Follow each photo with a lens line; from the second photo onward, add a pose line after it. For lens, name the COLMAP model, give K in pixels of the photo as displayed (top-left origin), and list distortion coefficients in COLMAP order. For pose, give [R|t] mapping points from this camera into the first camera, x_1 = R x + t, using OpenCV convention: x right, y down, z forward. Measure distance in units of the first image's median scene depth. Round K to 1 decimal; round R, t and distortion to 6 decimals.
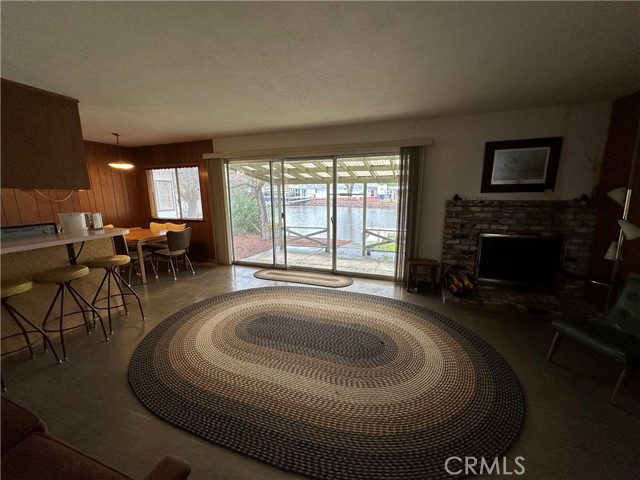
lens RADIAL K [[255.6, 0, 320.2], [0, 255.6, 239.6], [0, 0, 1]] dist [-0.000611, 0.000210]
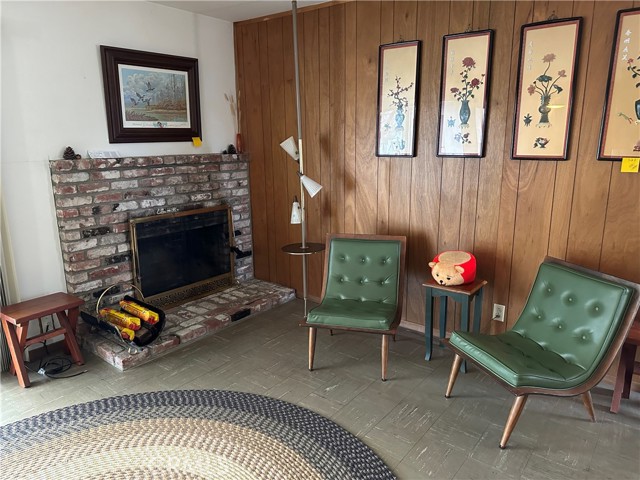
lens RADIAL K [[450.7, 0, 321.7], [0, 450.7, 239.3], [0, 0, 1]] dist [0.068113, -0.022924]
pose [[0.320973, -0.205885, 0.924439, -0.152624], [0.180493, 0.971494, 0.153696, -0.060799], [-0.929730, 0.117522, 0.348984, 0.305151]]
